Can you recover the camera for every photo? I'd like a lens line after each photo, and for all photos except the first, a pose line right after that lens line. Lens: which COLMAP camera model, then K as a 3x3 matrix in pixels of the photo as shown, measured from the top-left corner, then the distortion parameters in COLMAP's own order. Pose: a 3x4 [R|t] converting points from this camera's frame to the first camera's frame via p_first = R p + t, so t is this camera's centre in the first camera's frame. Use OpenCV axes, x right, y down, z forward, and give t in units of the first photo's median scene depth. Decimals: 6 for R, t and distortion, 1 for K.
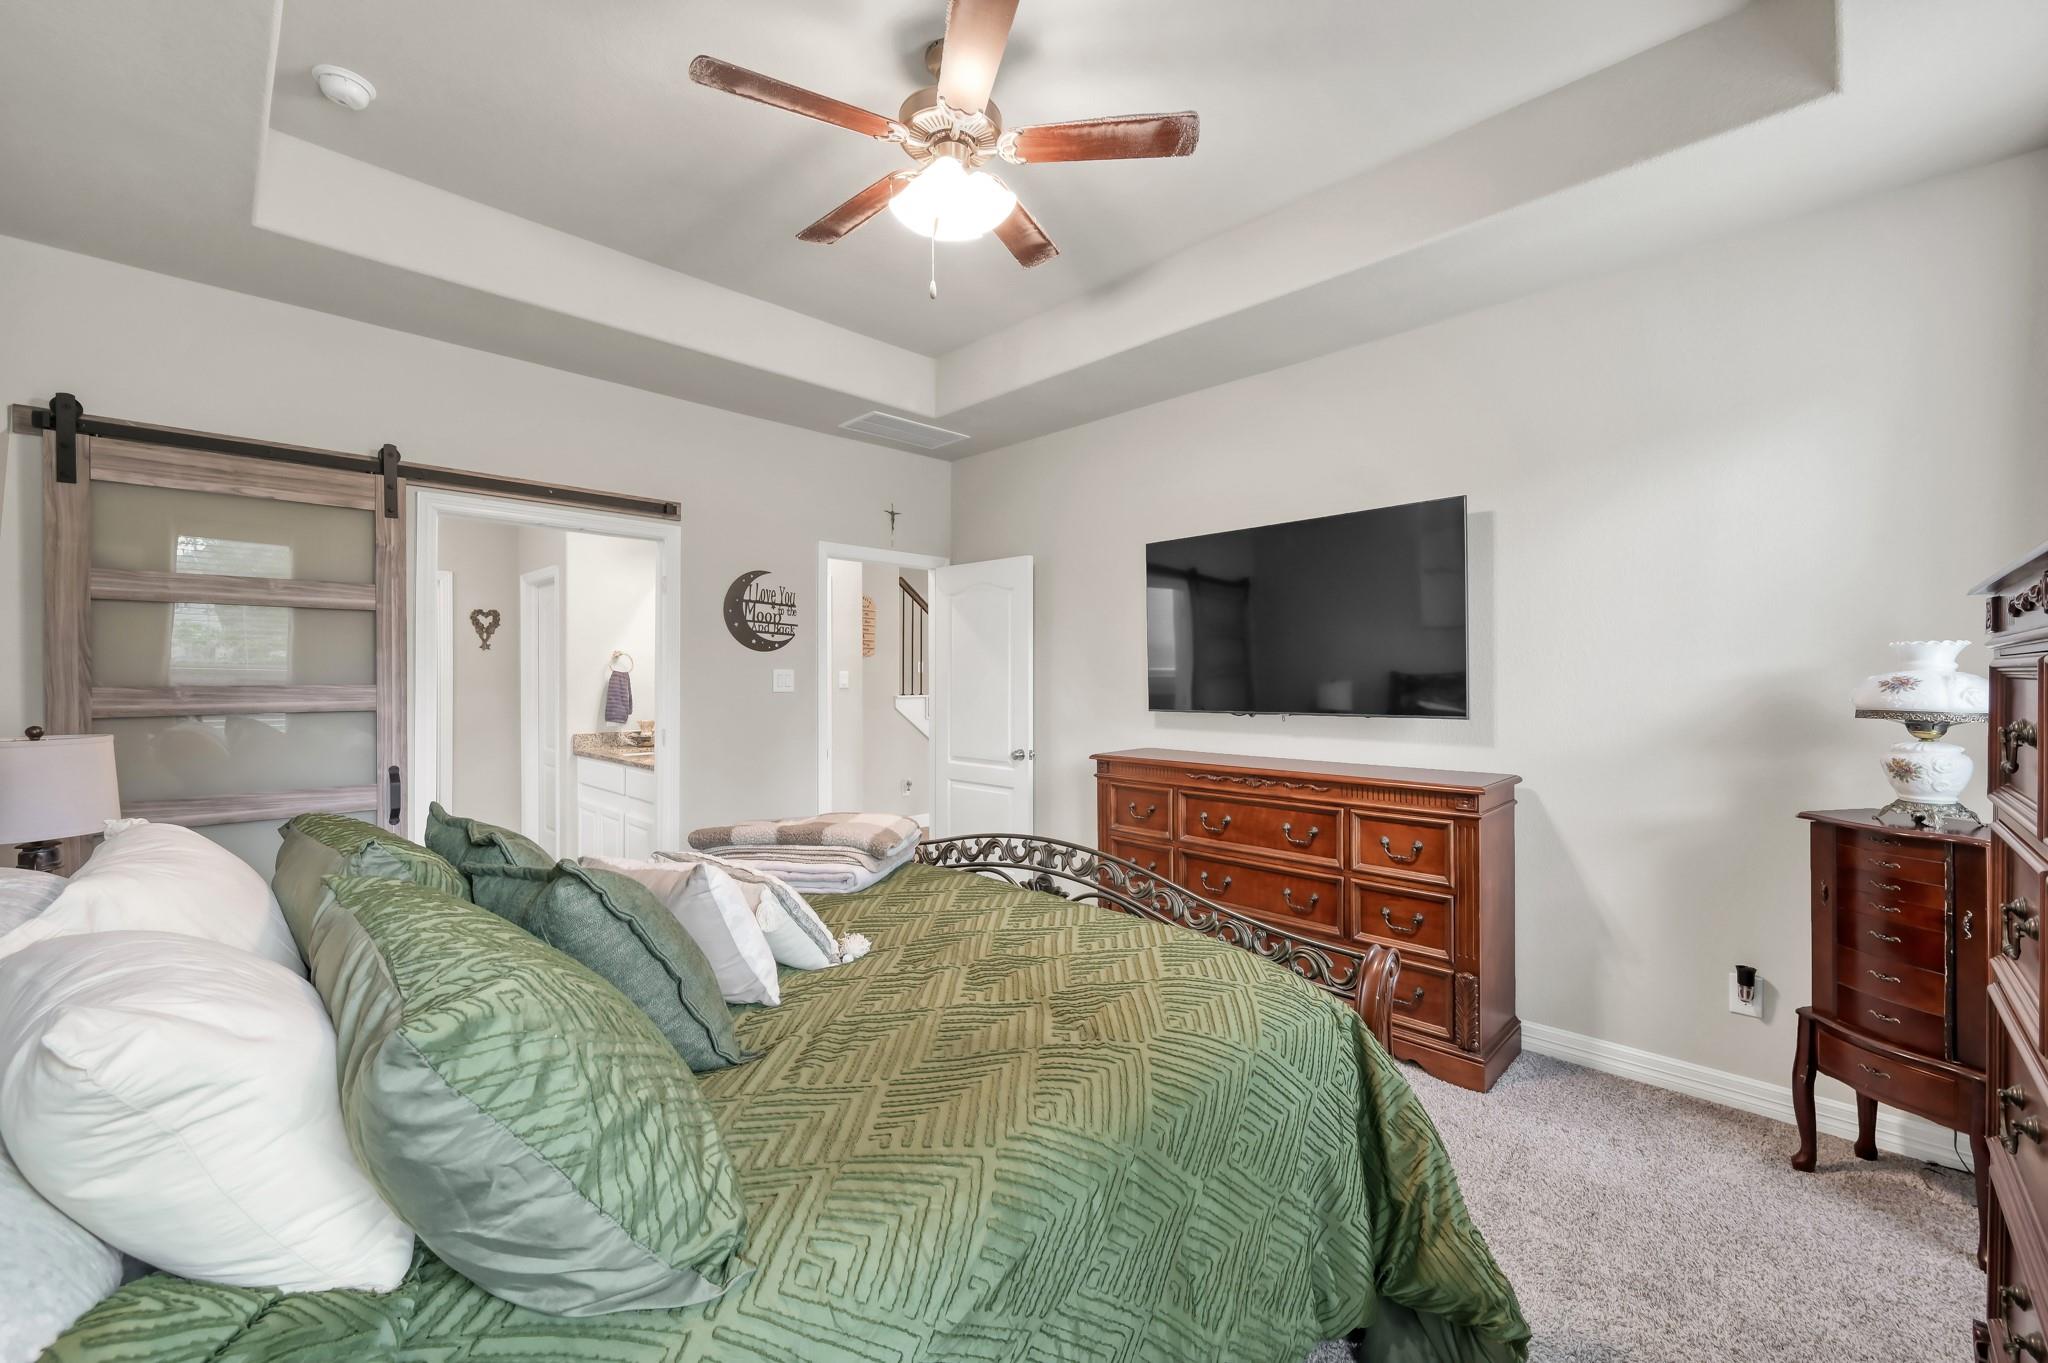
lens RADIAL K [[812.2, 0, 1021.5], [0, 812.2, 683.1], [0, 0, 1]] dist [-0.000672, 0.000087]
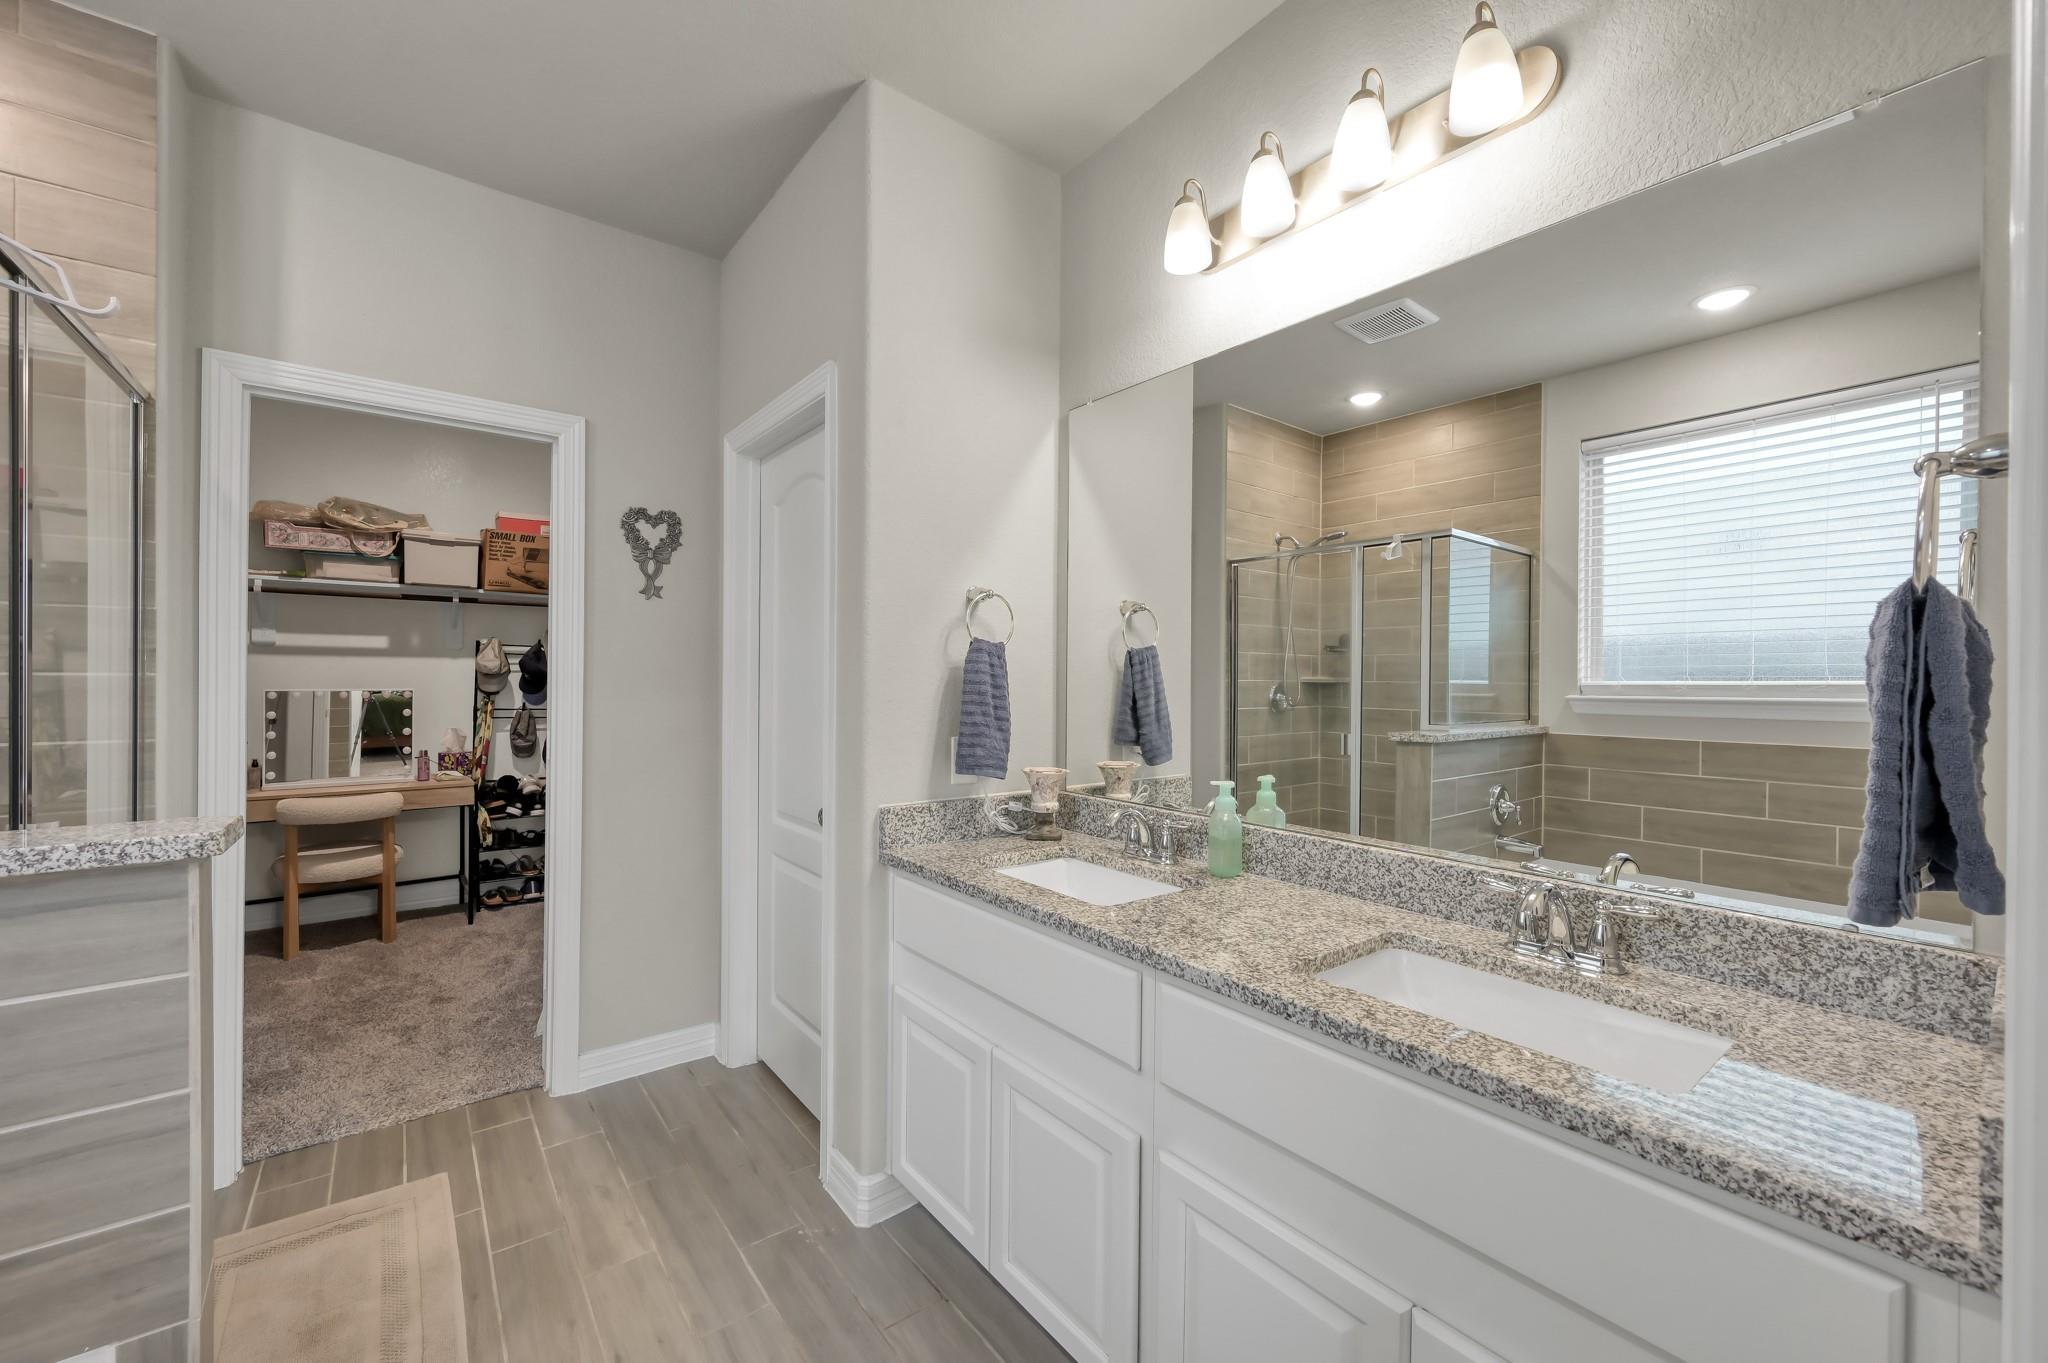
lens RADIAL K [[812.2, 0, 1030.6], [0, 812.2, 680.0], [0, 0, 1]] dist [-0.000672, 0.000087]
pose [[0.990925, 0.005396, -0.134310, -0.422709], [-0.005047, 0.999983, 0.002942, 0.003016], [0.134323, -0.002237, 0.990935, 0.627786]]
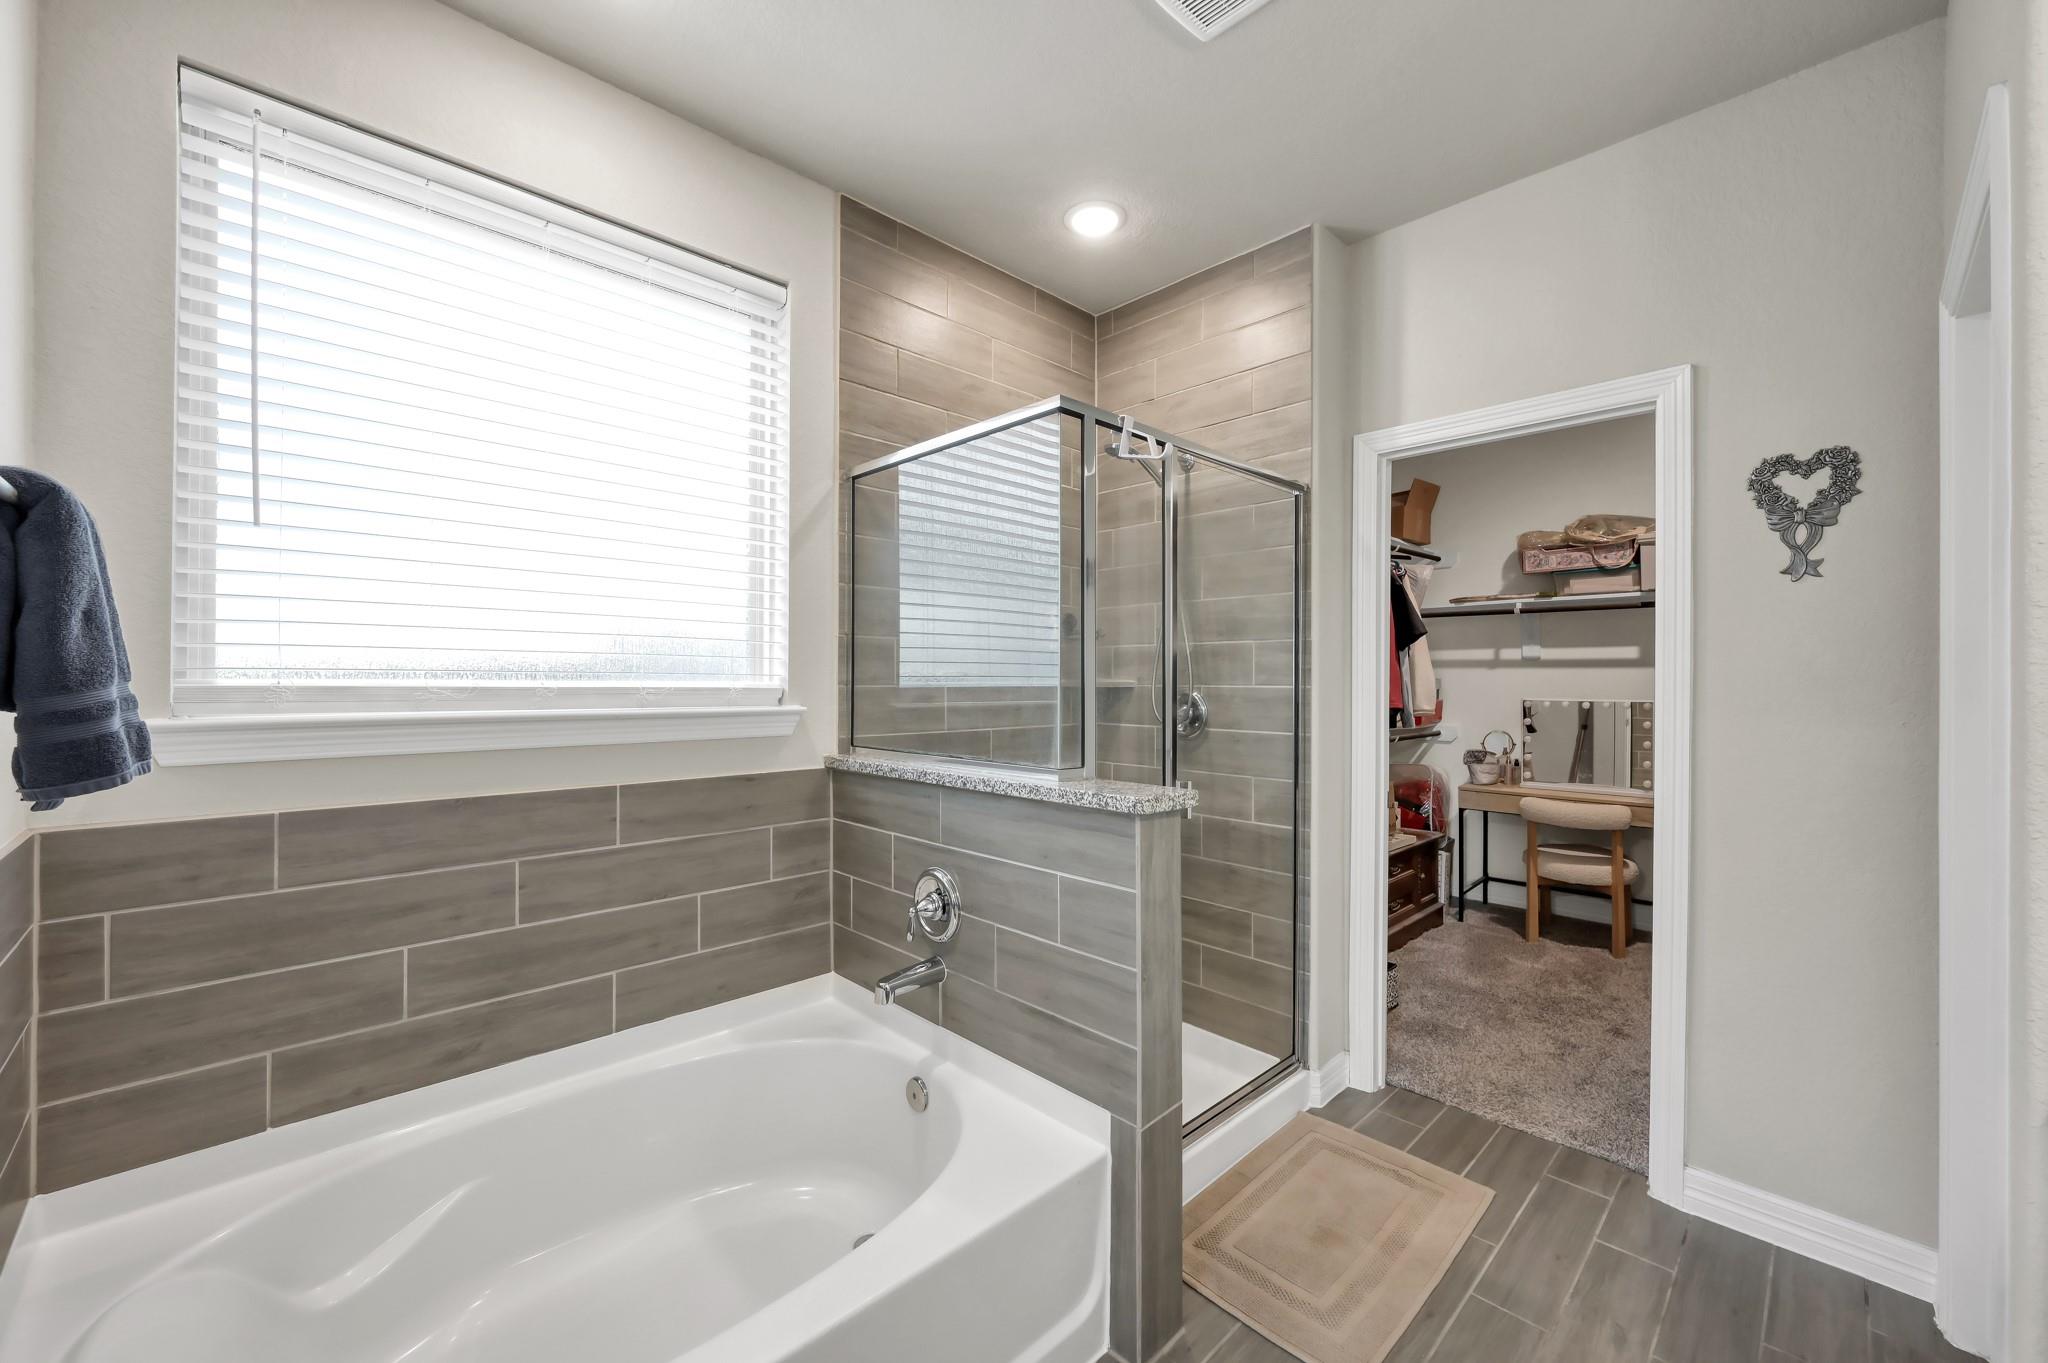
lens RADIAL K [[812.2, 0, 1028.7], [0, 812.2, 679.4], [0, 0, 1]] dist [-0.000672, 0.000087]
pose [[-0.042554, -0.001805, -0.999093, -0.356727], [-0.002408, 0.999996, -0.001704, 0.000291], [0.999091, 0.002333, -0.042558, 0.771168]]
